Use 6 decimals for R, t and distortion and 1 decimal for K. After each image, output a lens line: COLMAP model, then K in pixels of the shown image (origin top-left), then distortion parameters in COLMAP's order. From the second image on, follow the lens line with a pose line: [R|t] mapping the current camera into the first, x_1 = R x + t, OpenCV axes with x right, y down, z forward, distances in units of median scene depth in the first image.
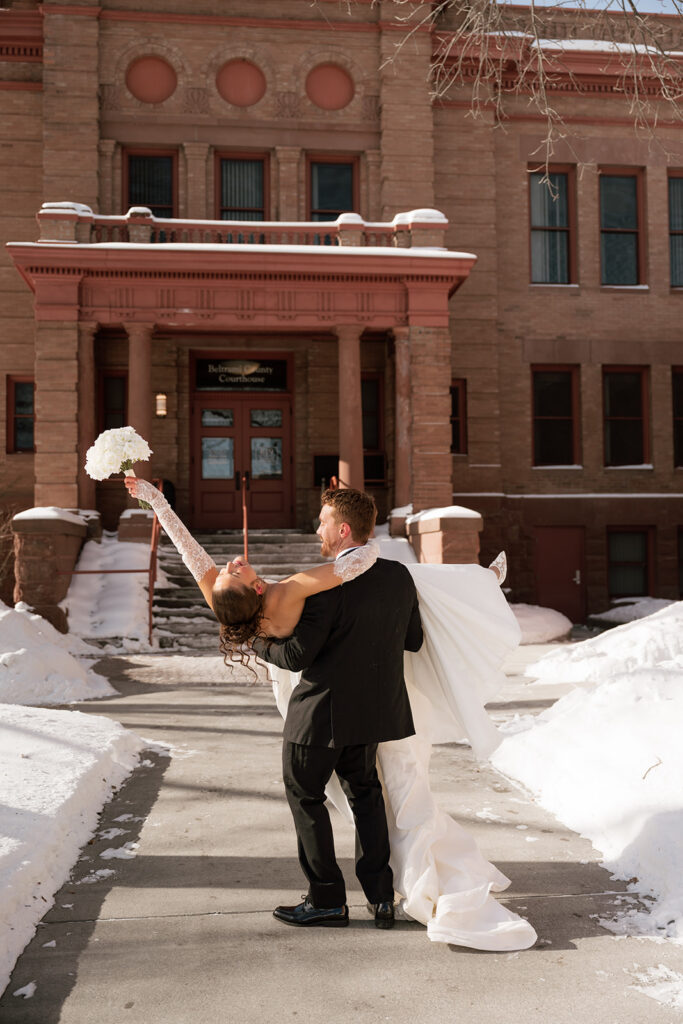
lens RADIAL K [[1247.9, 0, 361.8], [0, 1247.9, 508.3], [0, 0, 1]] dist [0.009100, 0.000000]
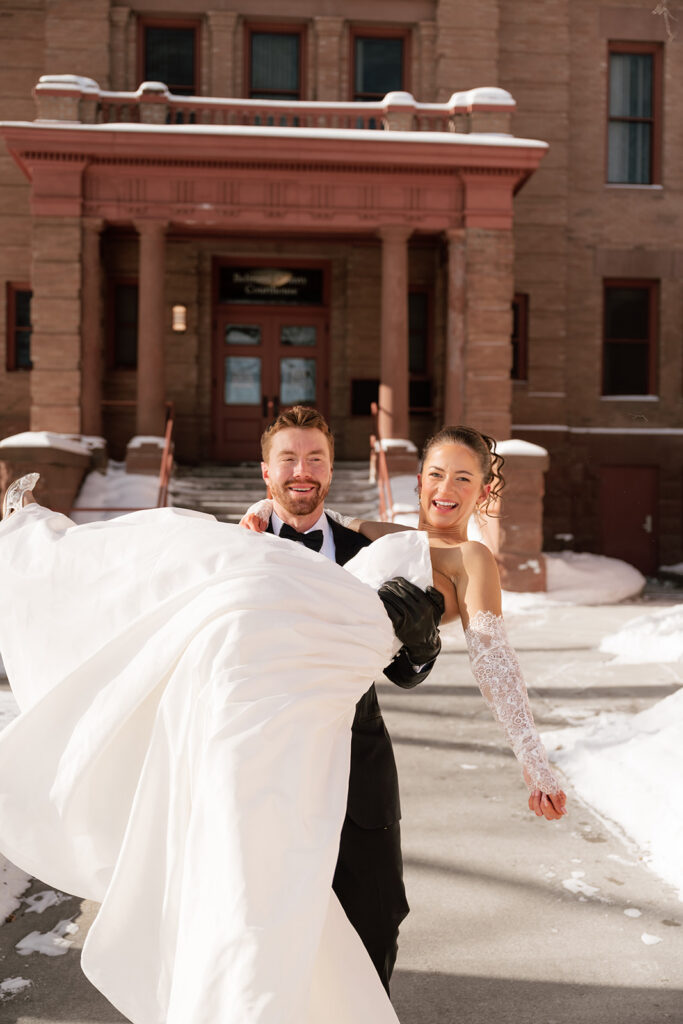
lens RADIAL K [[1247.9, 0, 339.8], [0, 1247.9, 541.7], [0, 0, 1]] dist [0.009100, 0.000000]
pose [[0.998571, 0.023135, -0.048175, -0.001771], [-0.019097, 0.996395, 0.082659, -0.000971], [0.049913, -0.081621, 0.995413, 0.122265]]
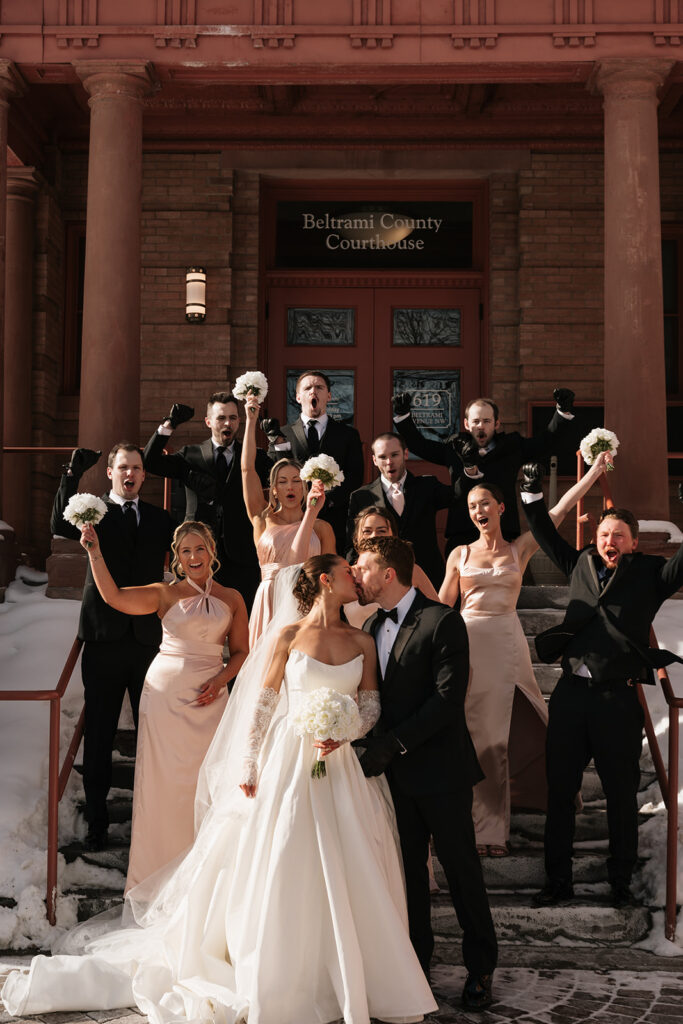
lens RADIAL K [[1409.4, 0, 332.8], [0, 1409.4, 573.0], [0, 0, 1]] dist [-0.026269, 0.000000]
pose [[0.987232, 0.016191, -0.158463, -0.029130], [-0.013113, 0.999705, 0.020449, 0.008164], [0.158747, -0.018110, 0.987153, 0.518023]]
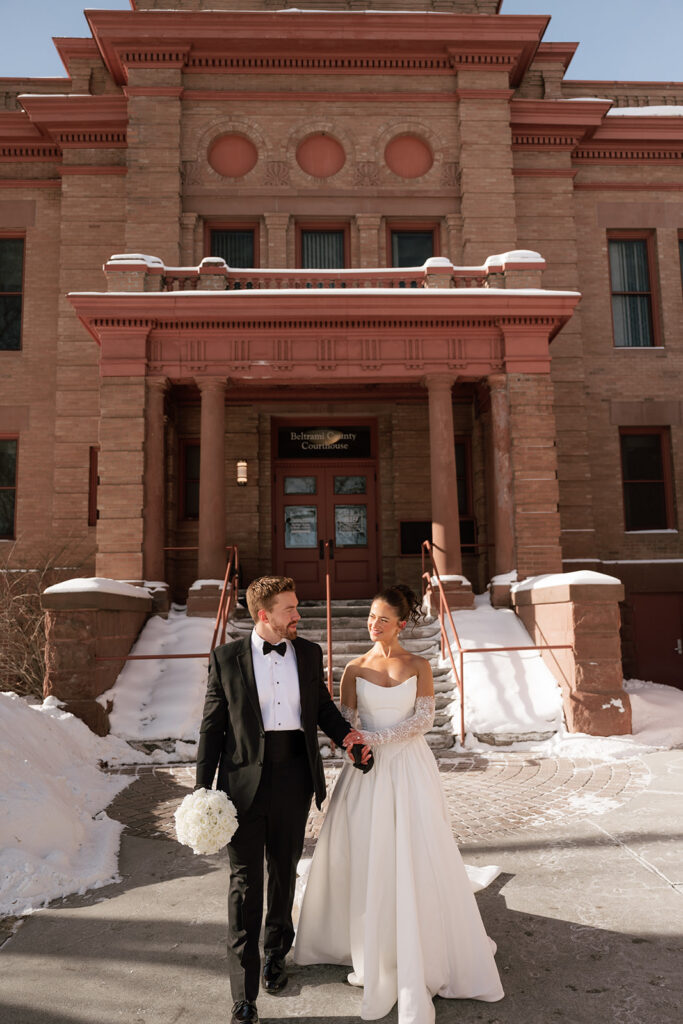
lens RADIAL K [[834.8, 0, 340.1], [0, 834.8, 512.3], [0, 0, 1]] dist [0.003339, 0.002157]
pose [[0.996160, -0.019555, -0.085340, -0.031082], [0.012434, 0.996457, -0.083184, 0.003305], [0.086664, 0.081803, 0.992873, 0.379088]]
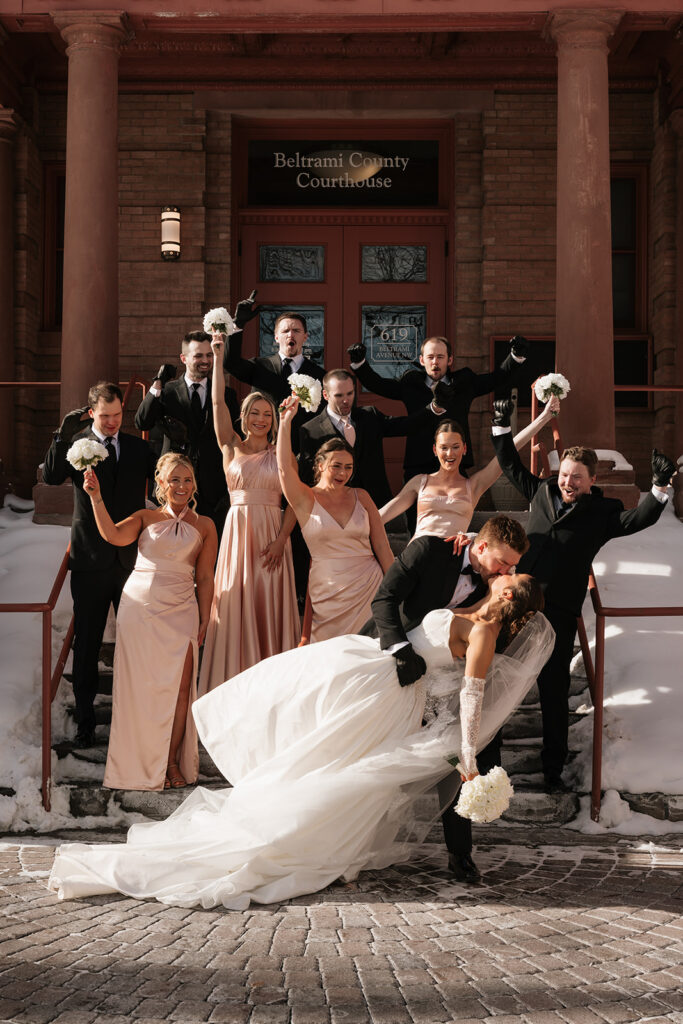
lens RADIAL K [[1409.4, 0, 325.6], [0, 1409.4, 581.9], [0, 0, 1]] dist [-0.026269, 0.000000]
pose [[0.988829, 0.020542, -0.147629, -0.022105], [-0.009544, 0.997151, 0.074821, 0.009040], [0.148745, -0.072576, 0.986209, 0.492648]]
